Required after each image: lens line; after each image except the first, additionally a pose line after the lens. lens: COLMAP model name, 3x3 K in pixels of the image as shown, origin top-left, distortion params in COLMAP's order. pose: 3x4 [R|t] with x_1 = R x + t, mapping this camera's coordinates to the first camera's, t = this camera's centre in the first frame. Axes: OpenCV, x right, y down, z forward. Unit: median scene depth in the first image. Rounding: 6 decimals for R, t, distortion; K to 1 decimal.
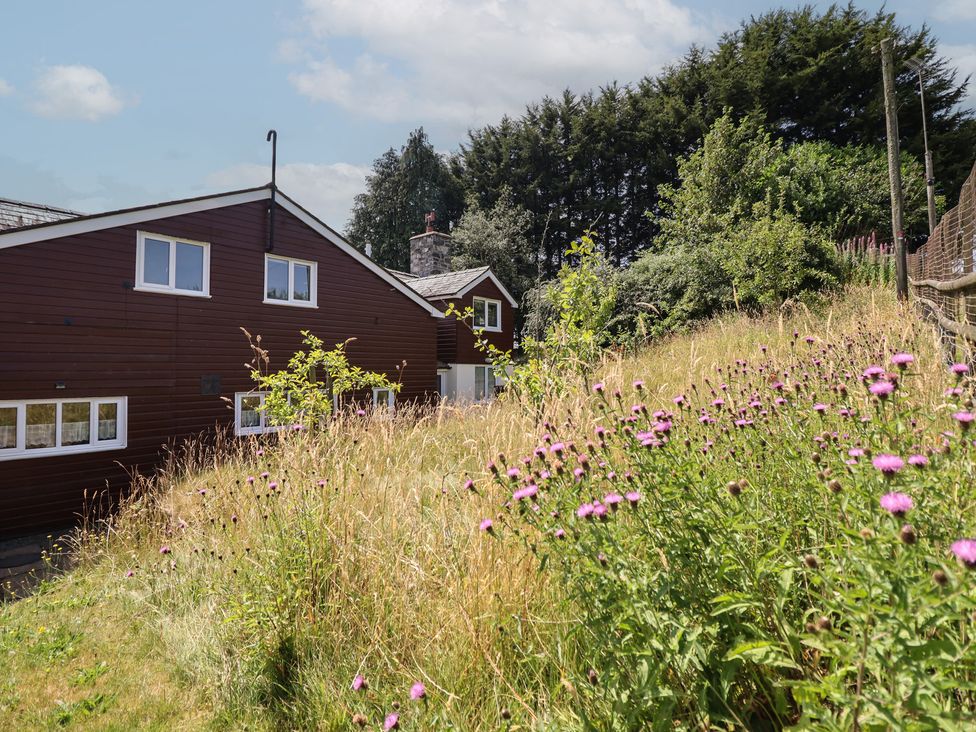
lens RADIAL K [[503.5, 0, 489.0], [0, 503.5, 355.2], [0, 0, 1]] dist [0.002894, -0.014808]
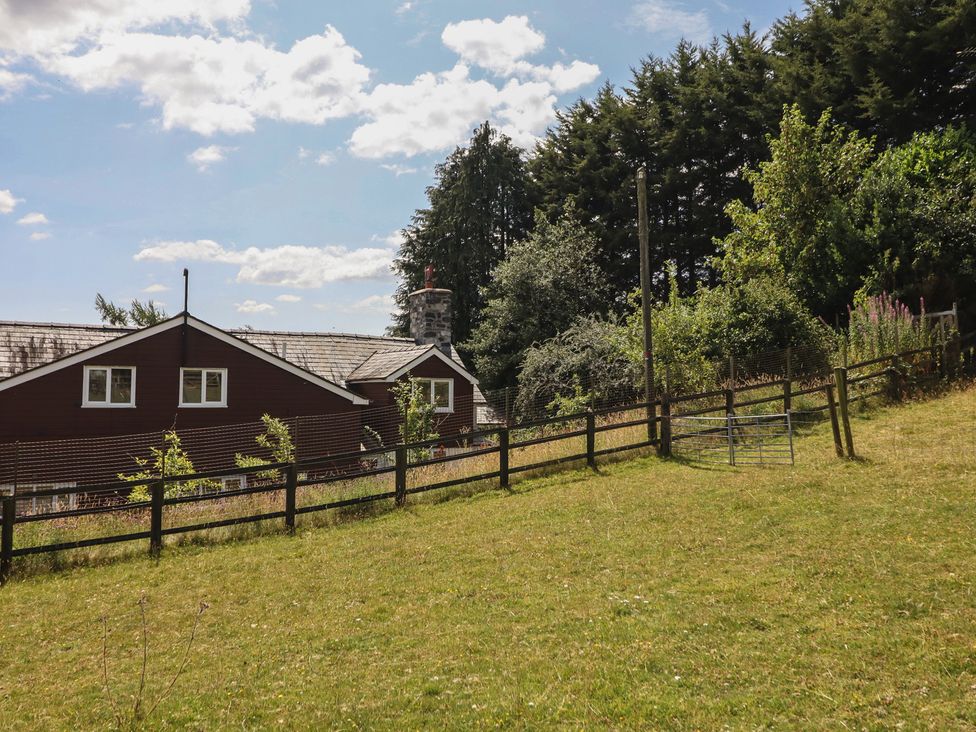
lens RADIAL K [[869.5, 0, 488.0], [0, 869.5, 366.0], [0, 0, 1]] dist [0.000998, 0.000532]
pose [[0.935003, -0.007724, -0.354555, 0.666266], [0.002586, 0.999885, -0.014962, -0.110320], [0.354630, 0.013072, 0.934915, -0.482023]]
